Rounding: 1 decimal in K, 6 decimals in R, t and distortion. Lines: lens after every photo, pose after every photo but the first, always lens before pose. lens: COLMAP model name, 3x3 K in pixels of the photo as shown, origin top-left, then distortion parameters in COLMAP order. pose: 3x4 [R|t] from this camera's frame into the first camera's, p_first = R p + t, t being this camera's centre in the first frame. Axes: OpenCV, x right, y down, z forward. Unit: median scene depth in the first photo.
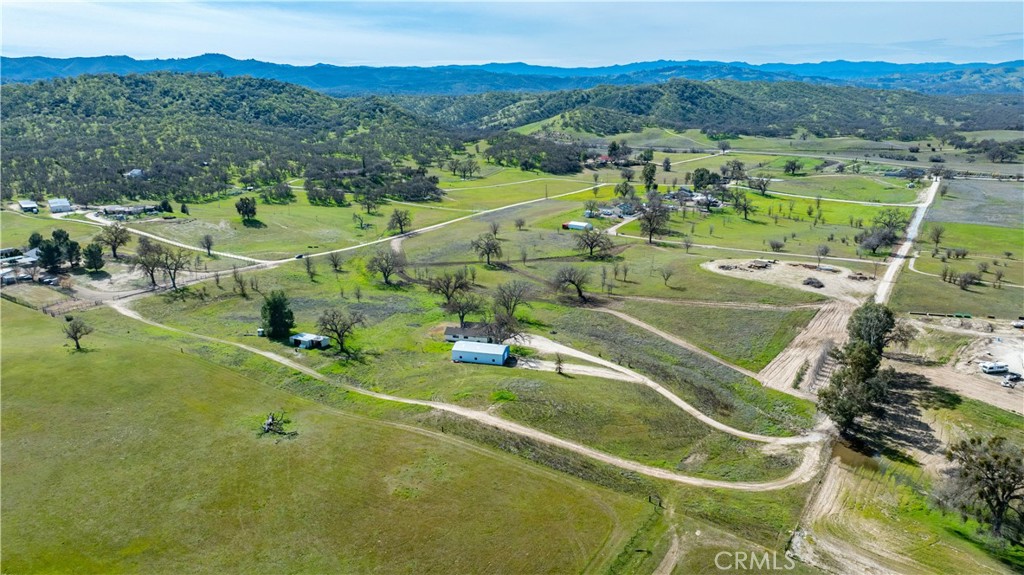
lens RADIAL K [[720.6, 0, 512.0], [0, 720.6, 287.5], [0, 0, 1]] dist [-0.033588, 0.032826]
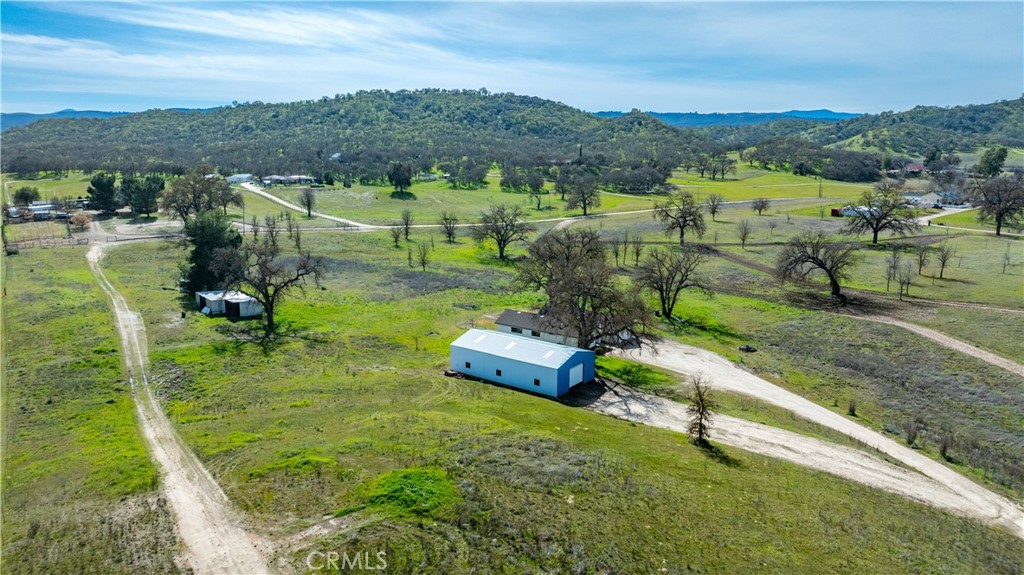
lens RADIAL K [[720.6, 0, 512.0], [0, 720.6, 287.5], [0, 0, 1]] dist [-0.033588, 0.032826]
pose [[0.924357, 0.074570, -0.374170, 0.066524], [-0.099285, 0.993940, -0.047189, 0.046859], [0.368384, 0.080769, 0.926159, 0.424361]]
